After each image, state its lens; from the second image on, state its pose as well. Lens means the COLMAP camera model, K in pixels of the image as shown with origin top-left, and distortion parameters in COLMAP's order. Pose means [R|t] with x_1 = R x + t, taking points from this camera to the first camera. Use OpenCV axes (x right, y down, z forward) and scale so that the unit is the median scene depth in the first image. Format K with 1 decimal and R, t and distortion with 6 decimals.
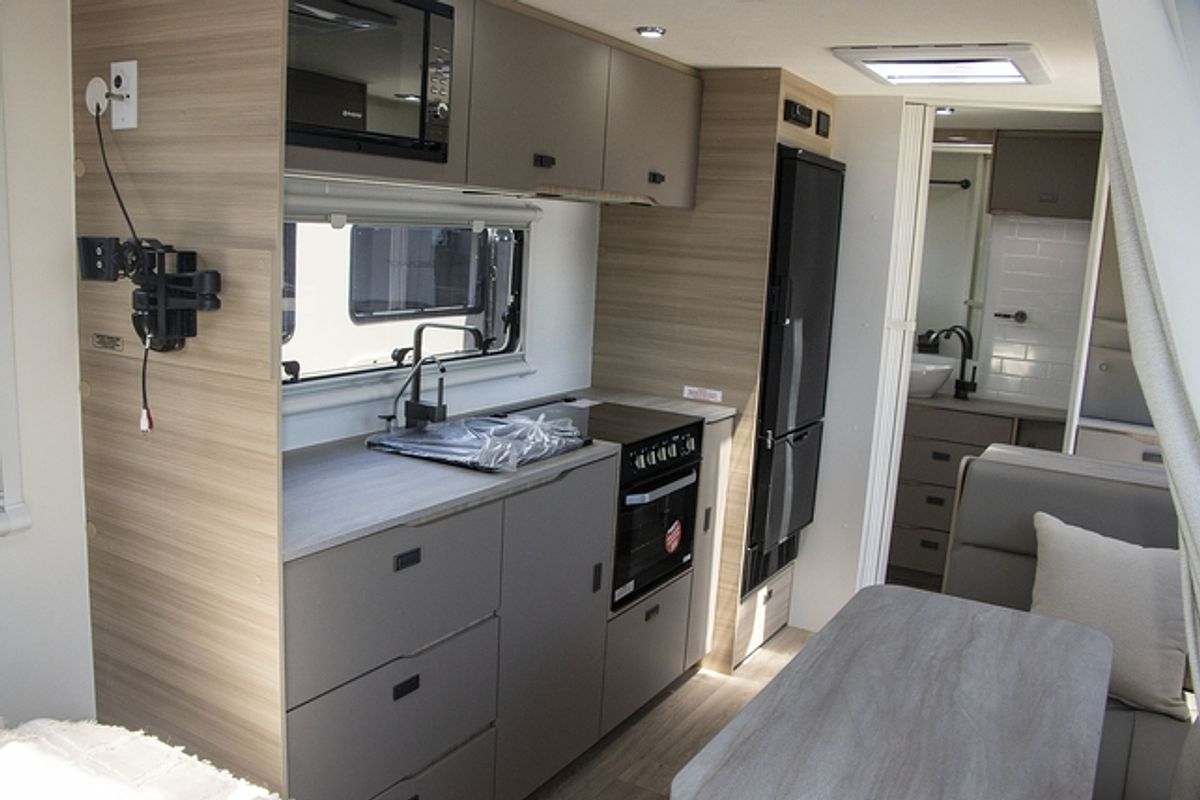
lens RADIAL K [[981.9, 0, 589.1], [0, 981.9, 403.2], [0, 0, 1]] dist [-0.115450, 0.046027]
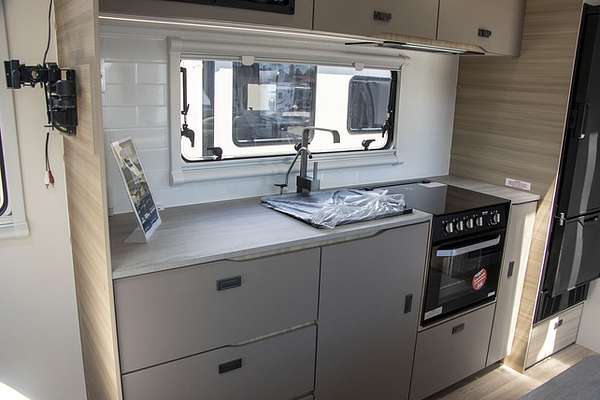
lens RADIAL K [[491.0, 0, 299.3], [0, 491.0, 201.5], [0, 0, 1]] dist [-0.115450, 0.046027]
pose [[0.912421, 0.078218, -0.401709, 0.118829], [-0.059026, 0.996454, 0.059954, -0.007737], [0.404974, -0.030992, 0.913803, 0.227967]]
